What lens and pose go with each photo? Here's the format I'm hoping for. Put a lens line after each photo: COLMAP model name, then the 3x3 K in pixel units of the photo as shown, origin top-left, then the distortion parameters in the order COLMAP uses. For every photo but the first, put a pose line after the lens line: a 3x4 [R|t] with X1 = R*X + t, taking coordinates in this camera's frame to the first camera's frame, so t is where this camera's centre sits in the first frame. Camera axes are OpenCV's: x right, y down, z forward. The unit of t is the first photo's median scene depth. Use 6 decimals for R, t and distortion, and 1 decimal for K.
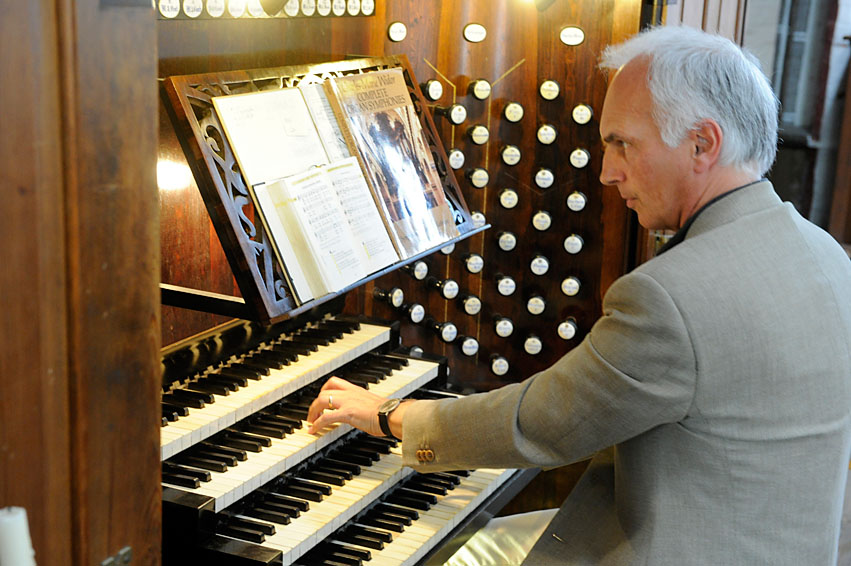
lens RADIAL K [[1279.5, 0, 425.5], [0, 1279.5, 283.0], [0, 0, 1]] dist [0.112952, -0.054383]
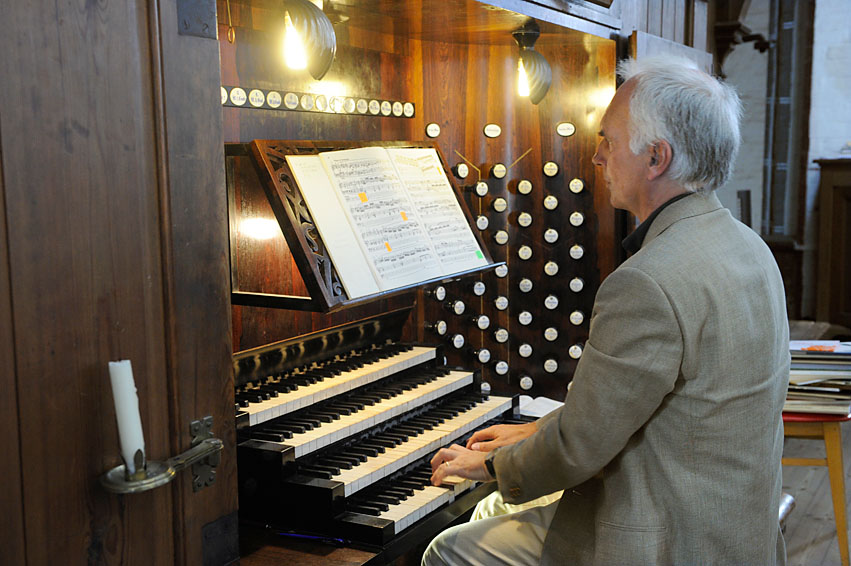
lens RADIAL K [[1027.8, 0, 425.5], [0, 1027.8, 283.0], [0, 0, 1]] dist [0.062779, 0.015328]
pose [[0.995755, -0.047911, -0.078587, 0.054888], [0.038217, 0.991974, -0.120528, 0.109198], [0.083731, 0.117013, 0.989594, -0.065086]]
